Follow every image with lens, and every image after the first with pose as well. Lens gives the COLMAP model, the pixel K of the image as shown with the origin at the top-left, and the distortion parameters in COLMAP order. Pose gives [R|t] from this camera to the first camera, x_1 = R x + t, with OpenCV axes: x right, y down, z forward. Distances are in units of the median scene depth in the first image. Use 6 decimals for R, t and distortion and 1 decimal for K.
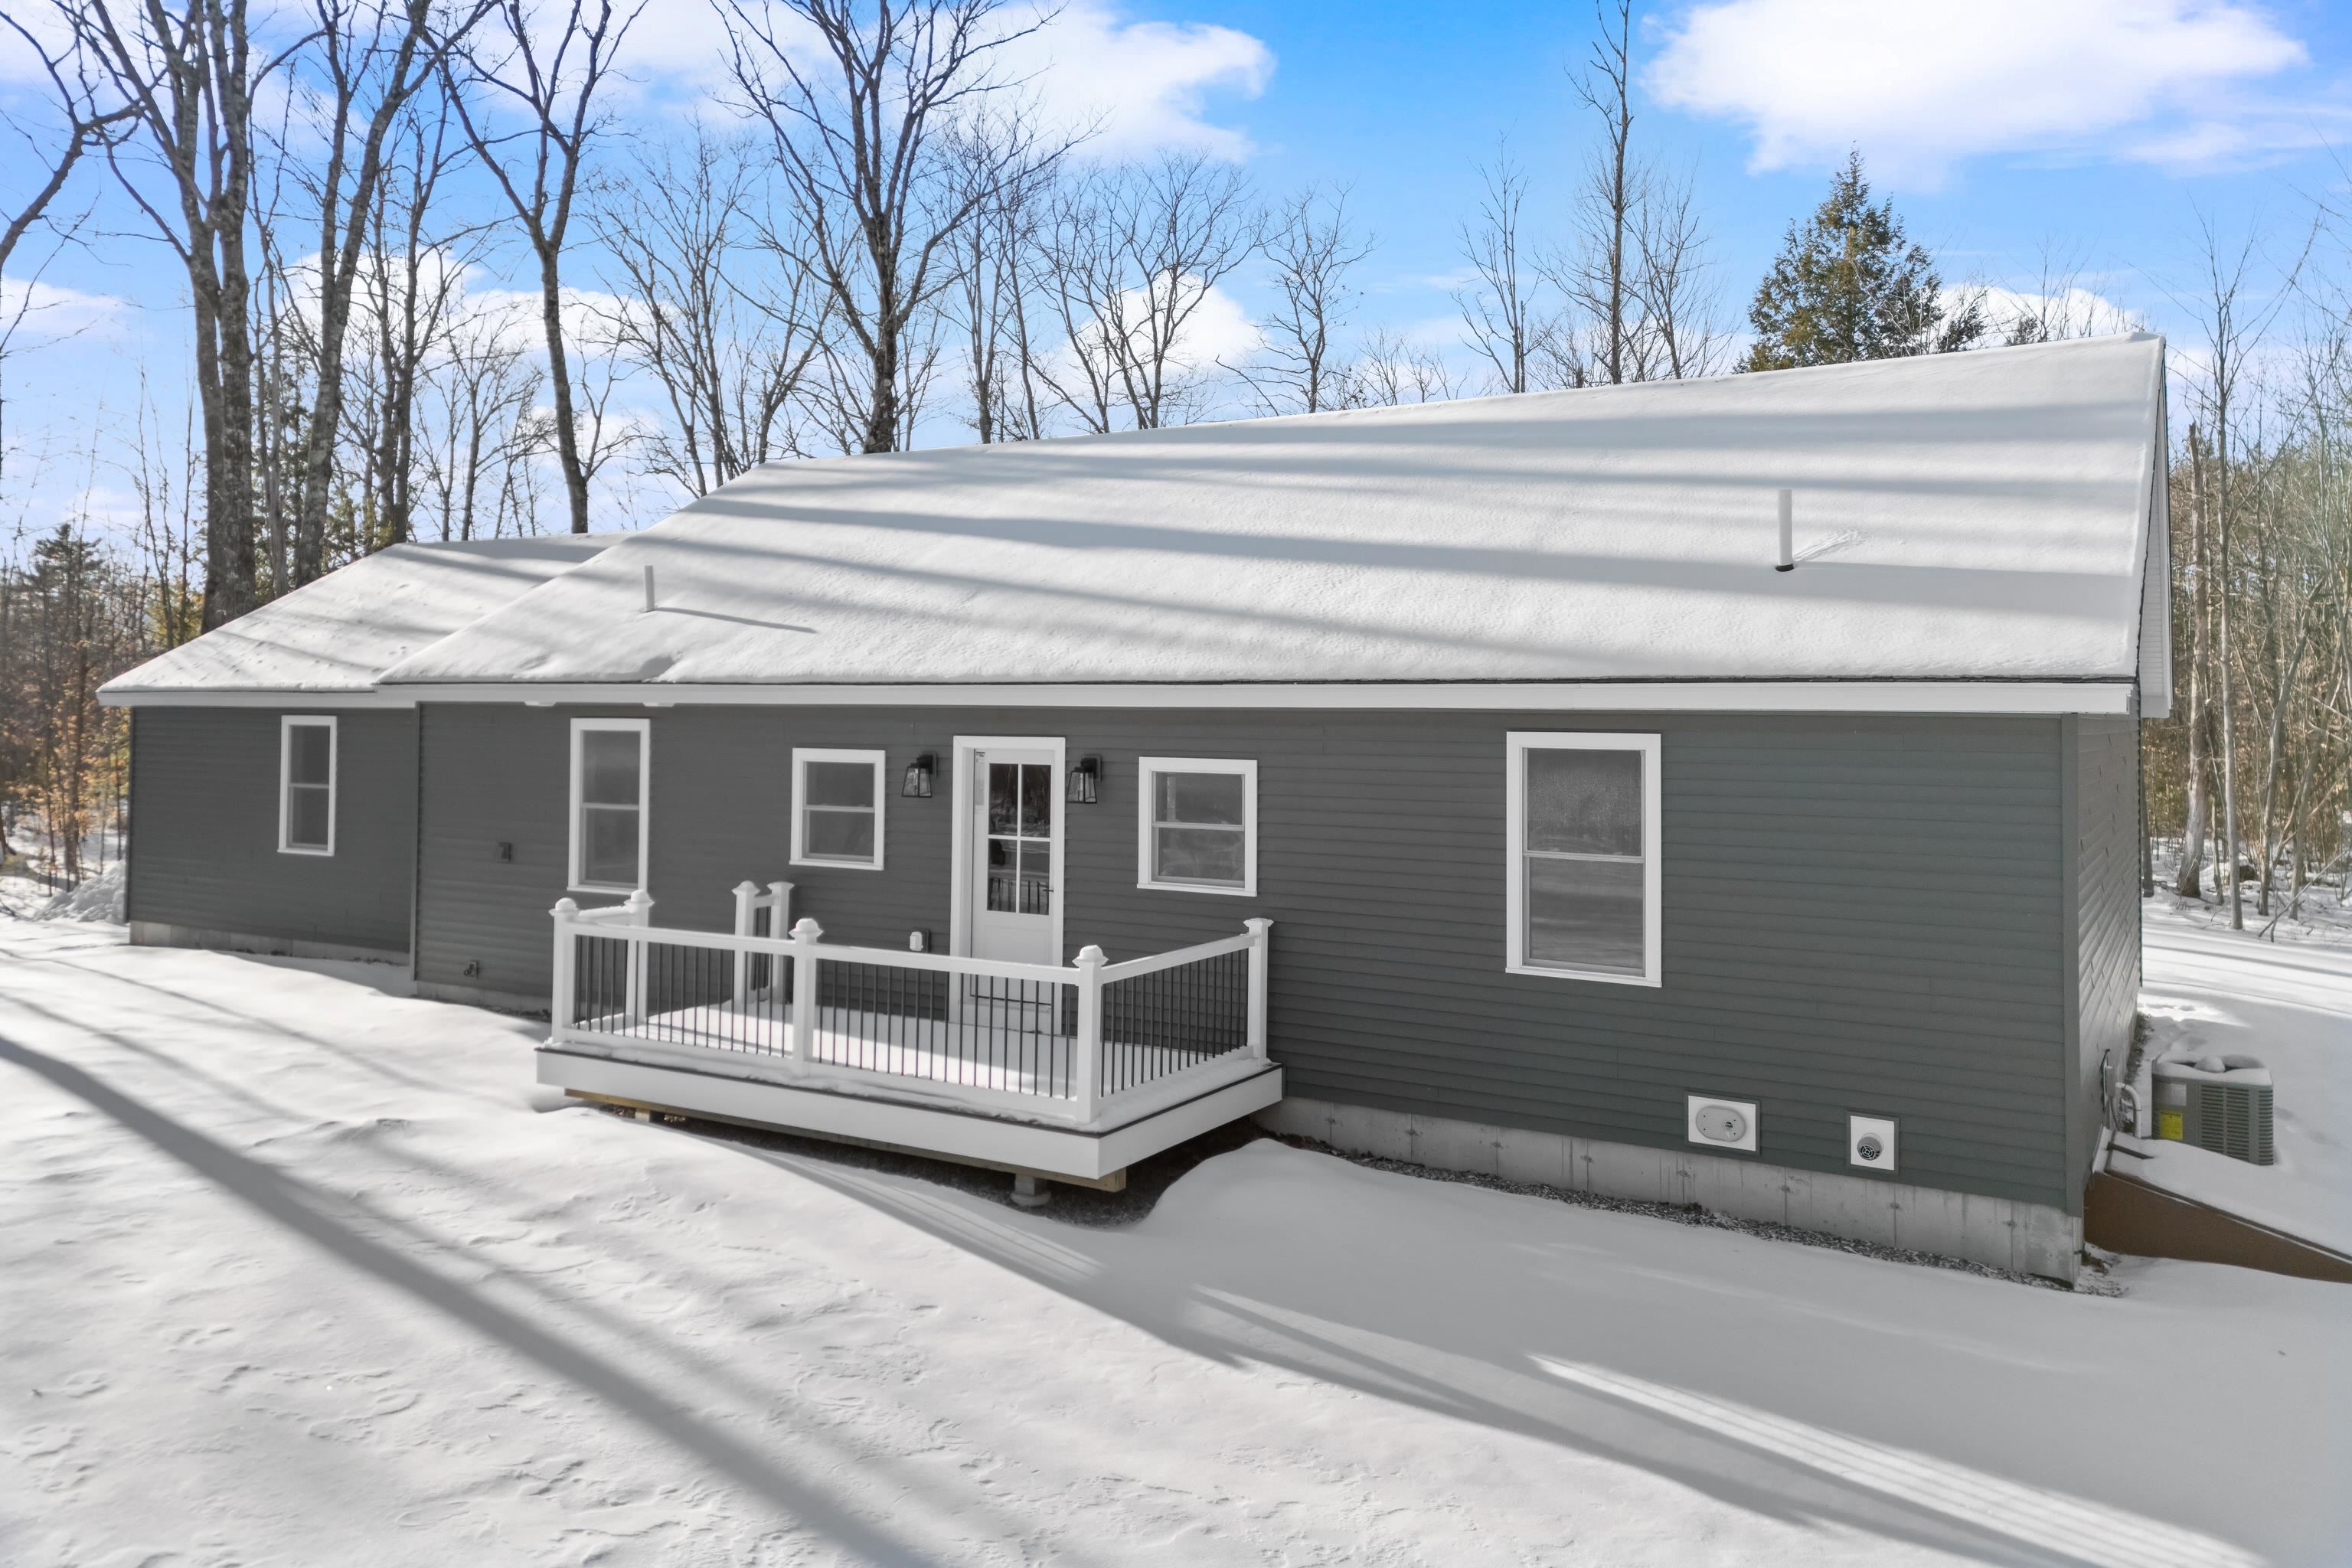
lens RADIAL K [[1702.6, 0, 1137.5], [0, 1702.6, 599.3], [0, 0, 1]] dist [0.074896, -0.053694]
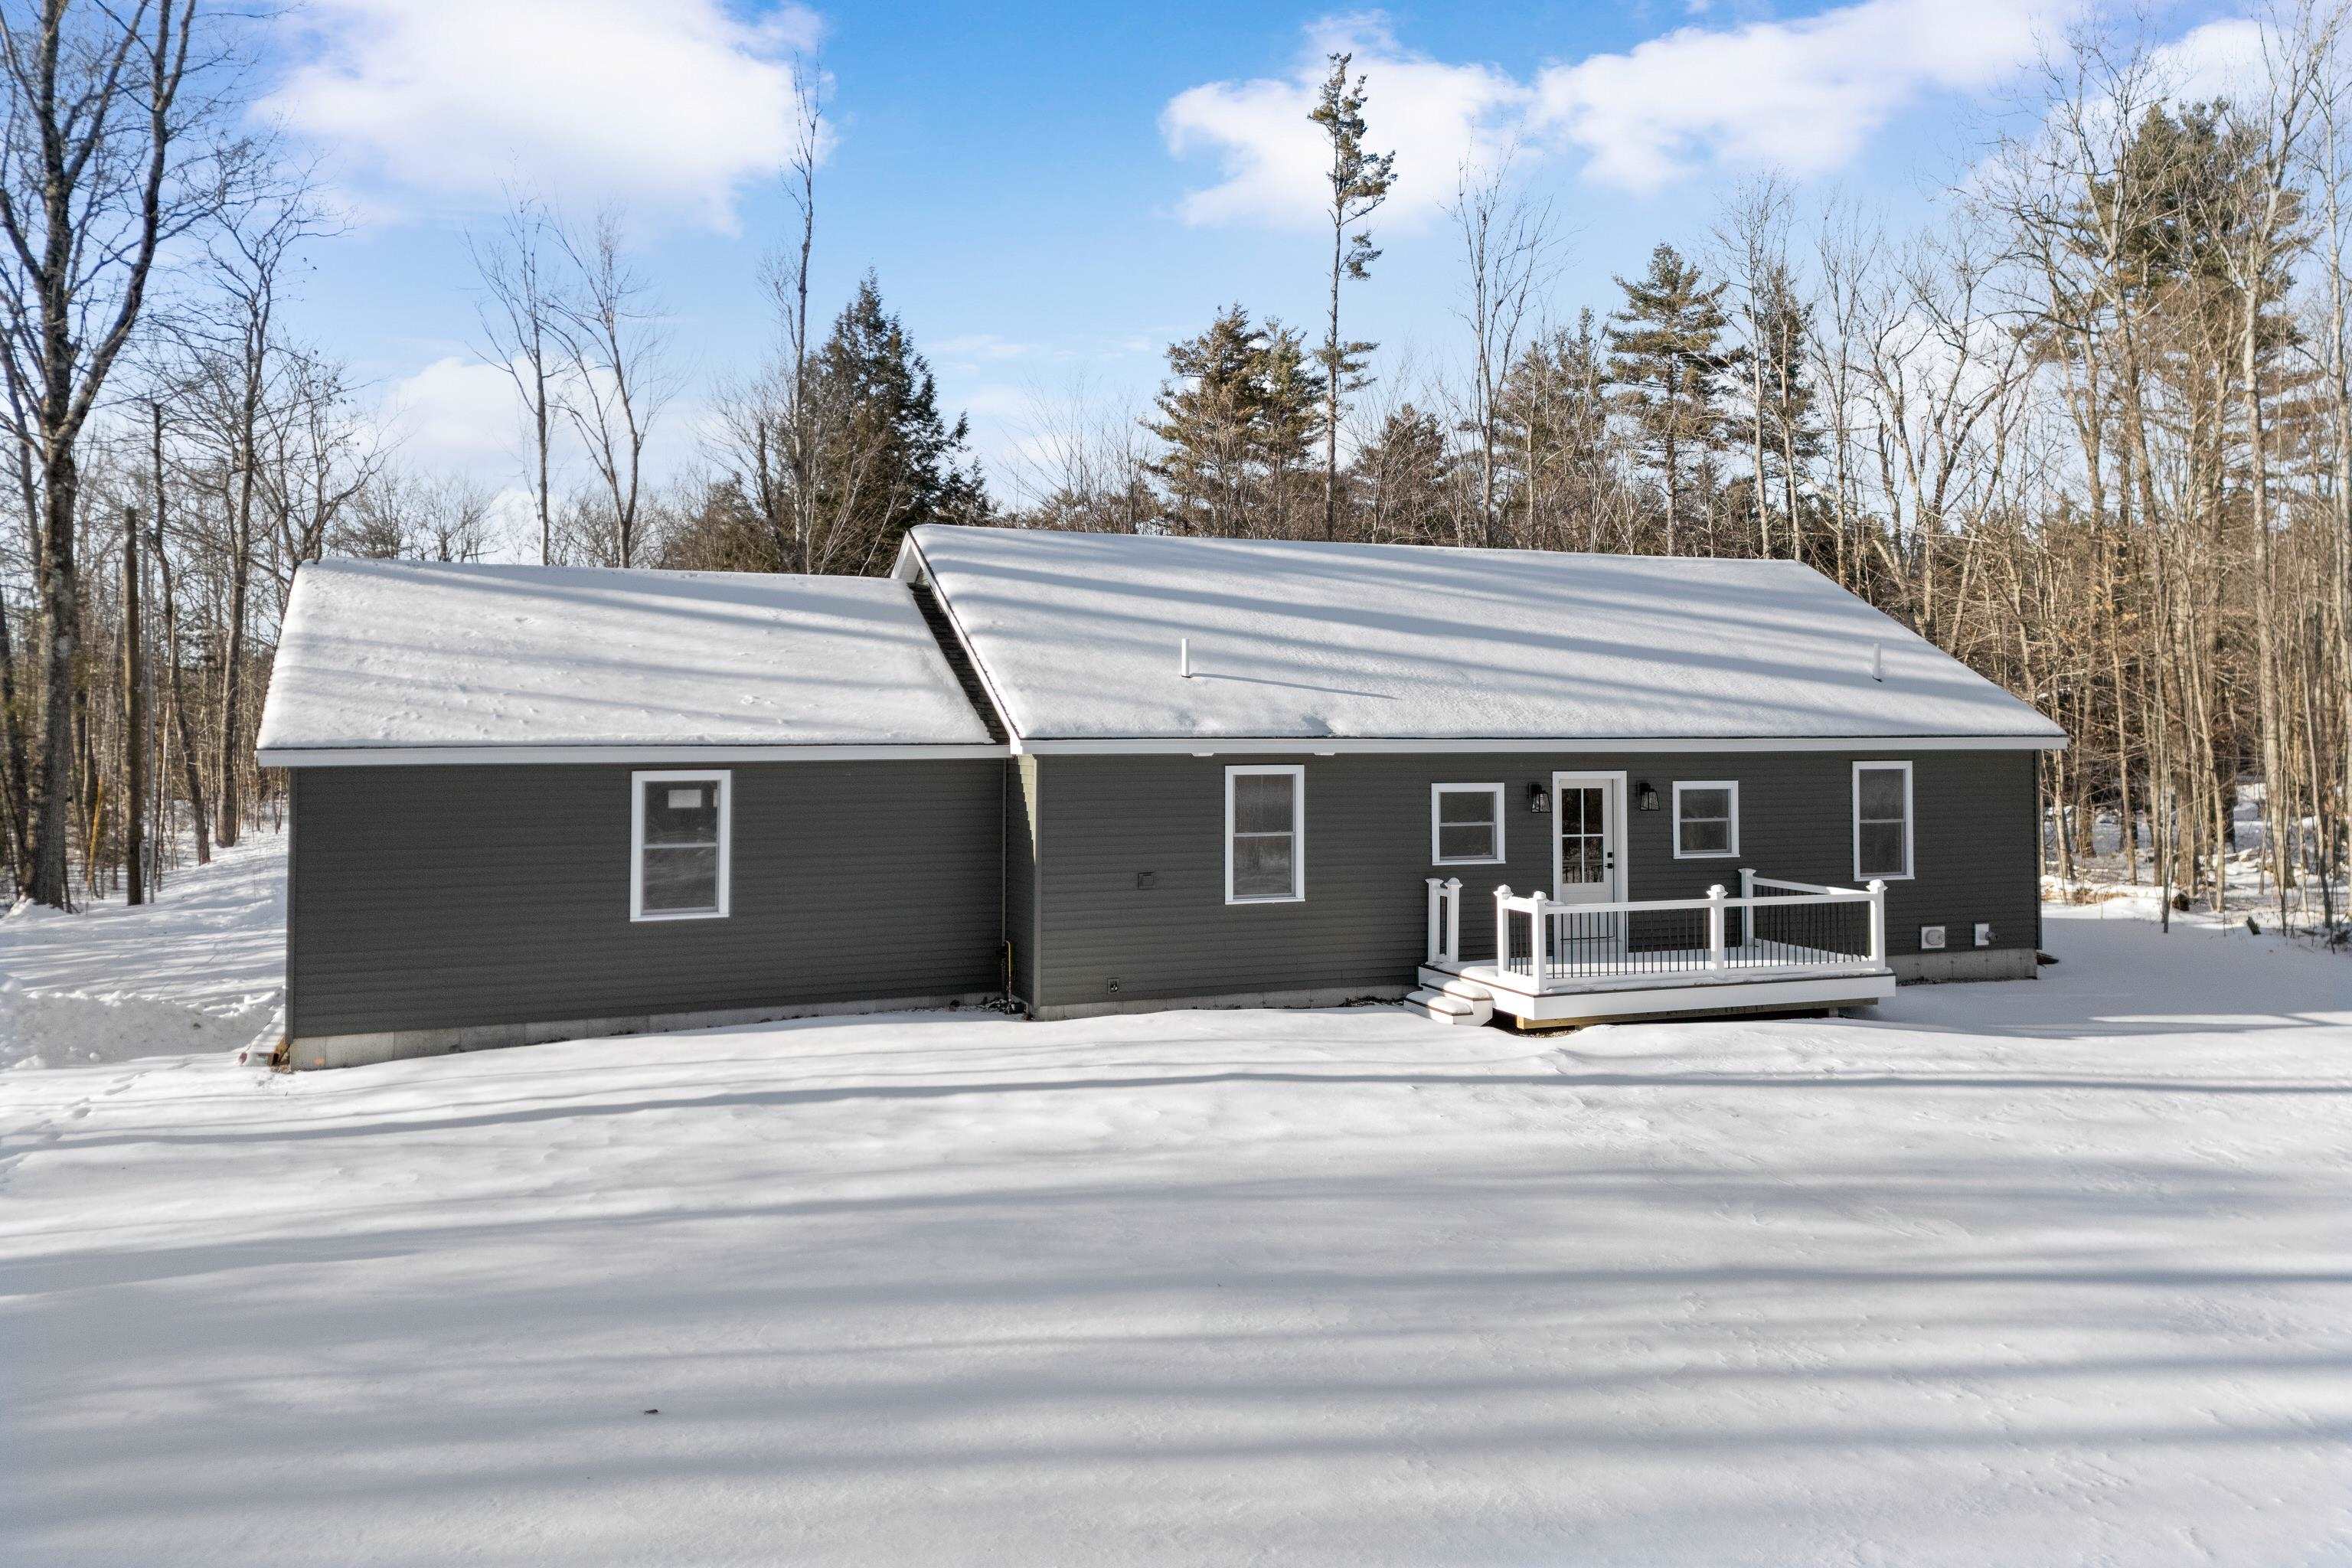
lens RADIAL K [[1702.6, 0, 1187.3], [0, 1702.6, 656.9], [0, 0, 1]] dist [0.074896, -0.053694]
pose [[0.608314, 0.023258, 0.793356, -1.635872], [-0.048101, 0.998814, 0.007601, -0.019854], [-0.792238, -0.042785, 0.608711, 0.358407]]
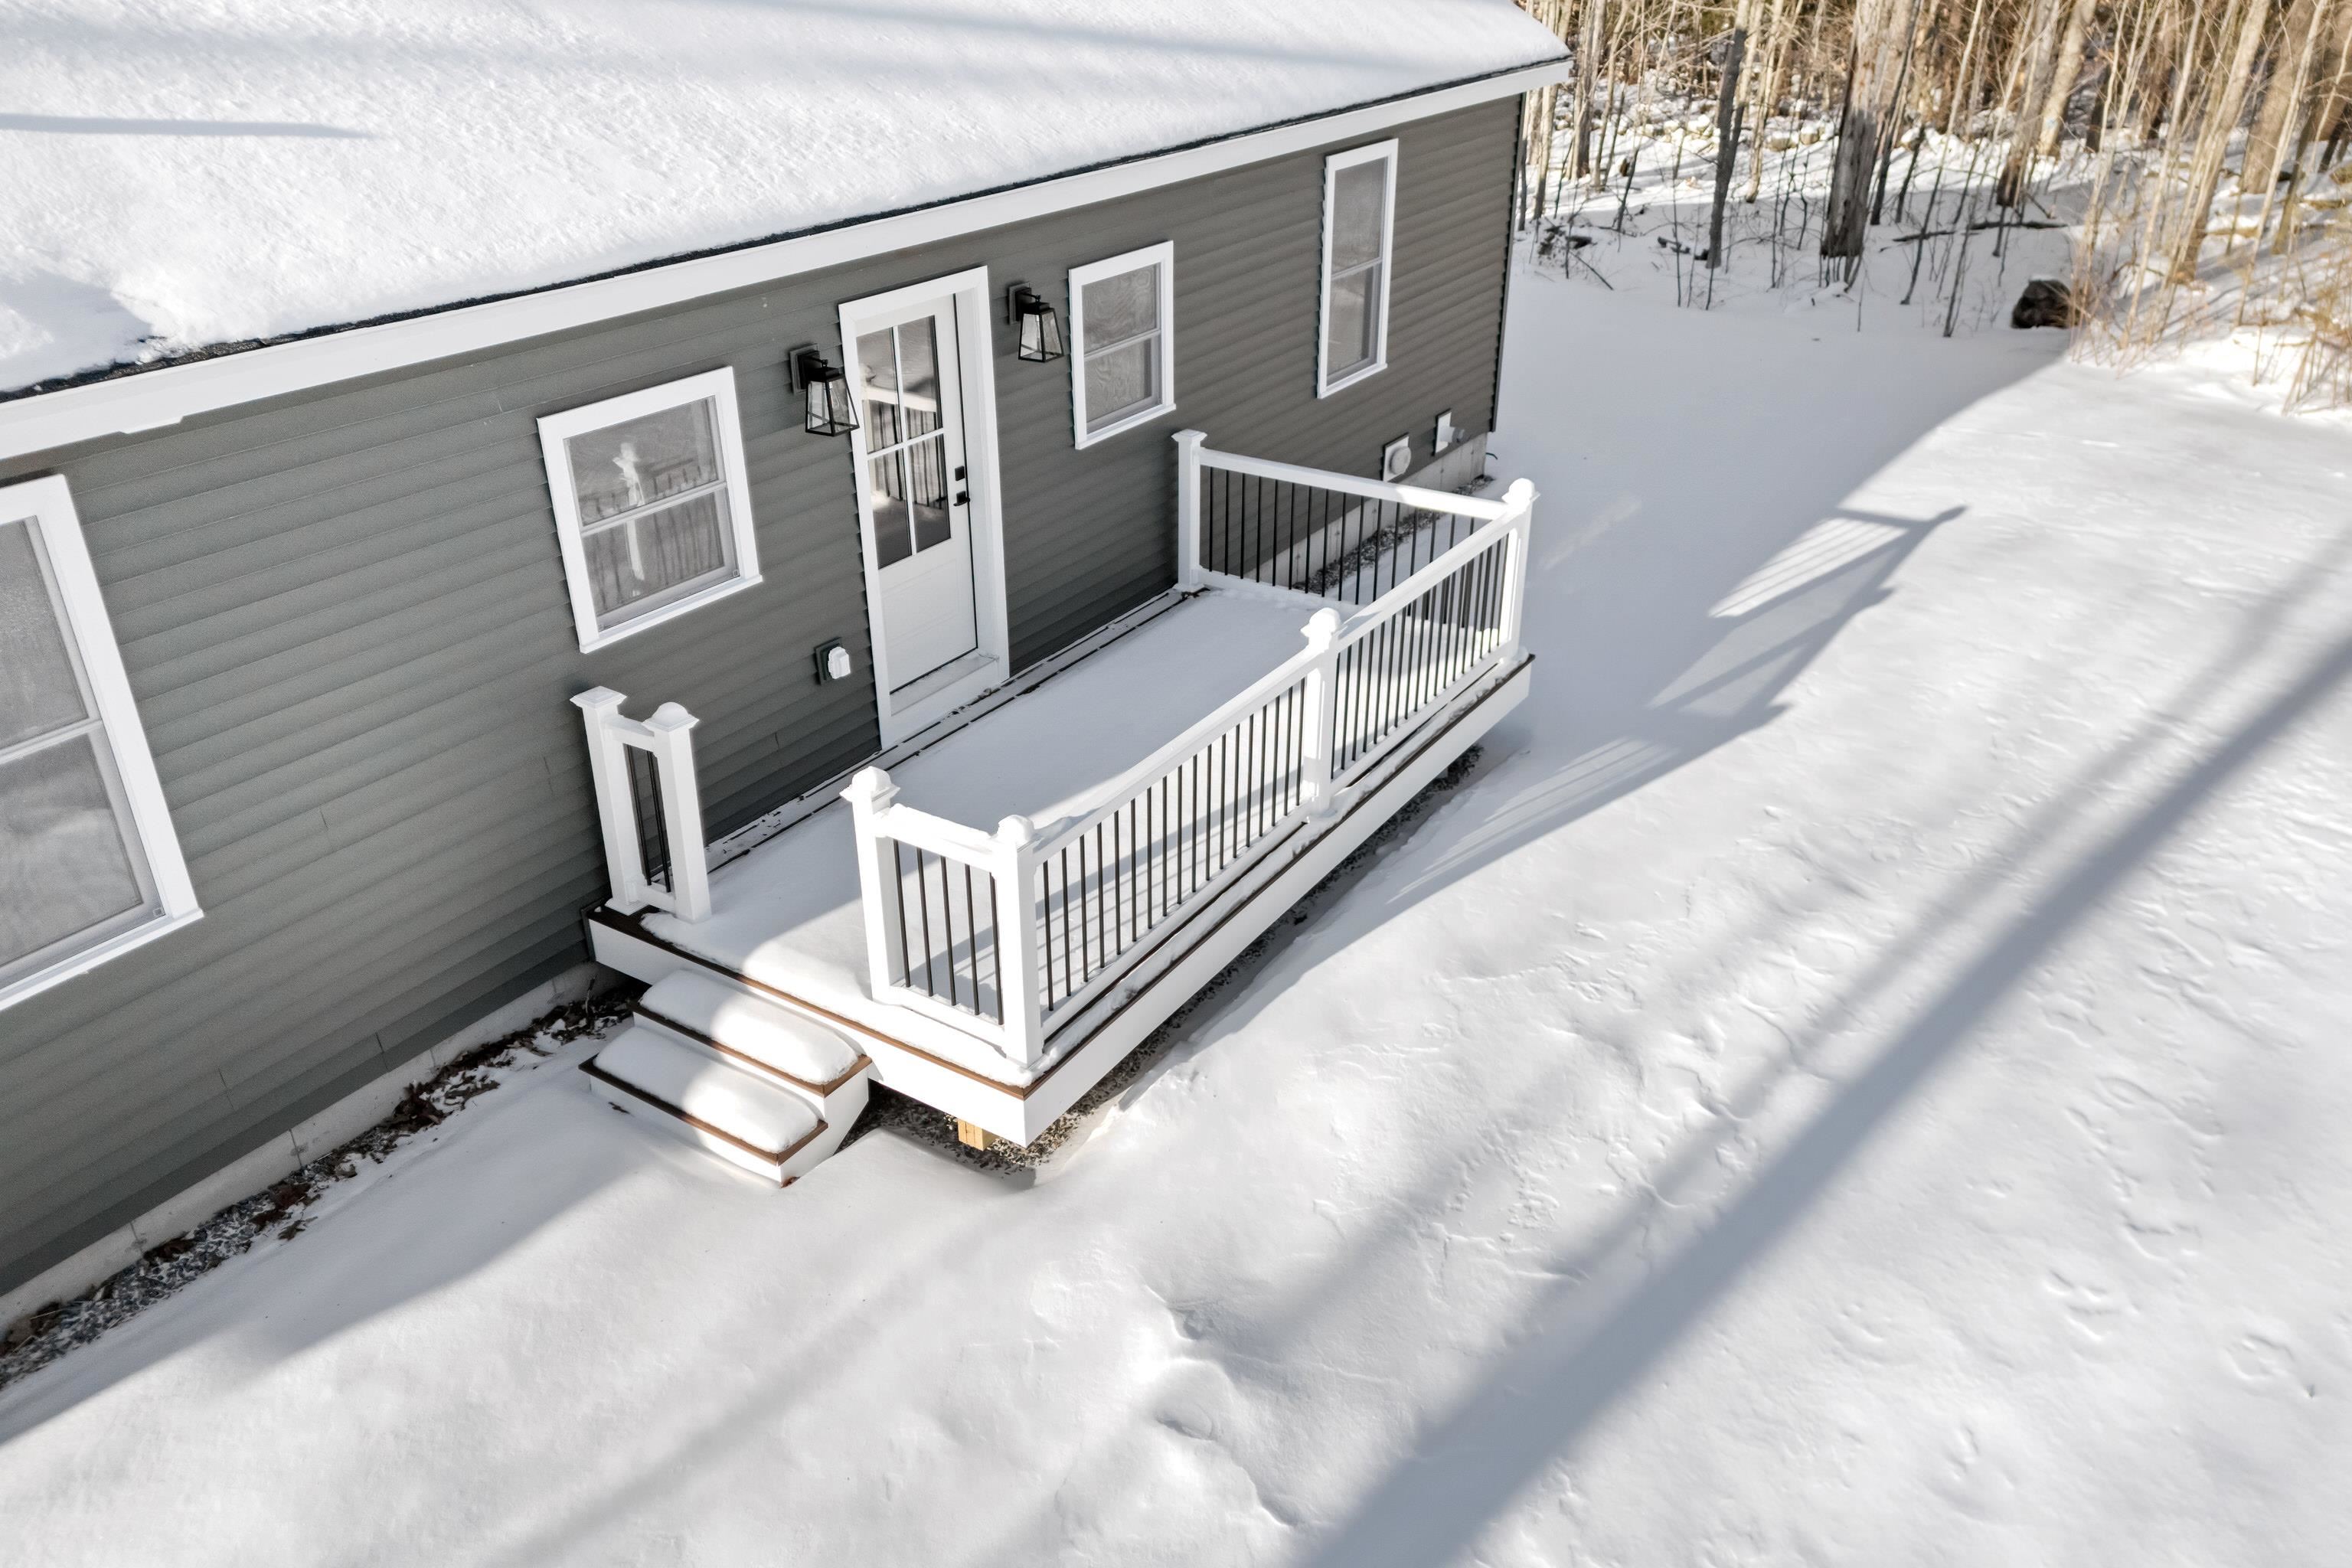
lens RADIAL K [[1702.6, 0, 1152.7], [0, 1702.6, 791.2], [0, 0, 1]] dist [0.074896, -0.053694]
pose [[0.057027, -0.478739, 0.876103, -0.730258], [-0.060236, 0.874283, 0.481665, -0.064588], [-0.996554, -0.080241, 0.021021, 0.936770]]
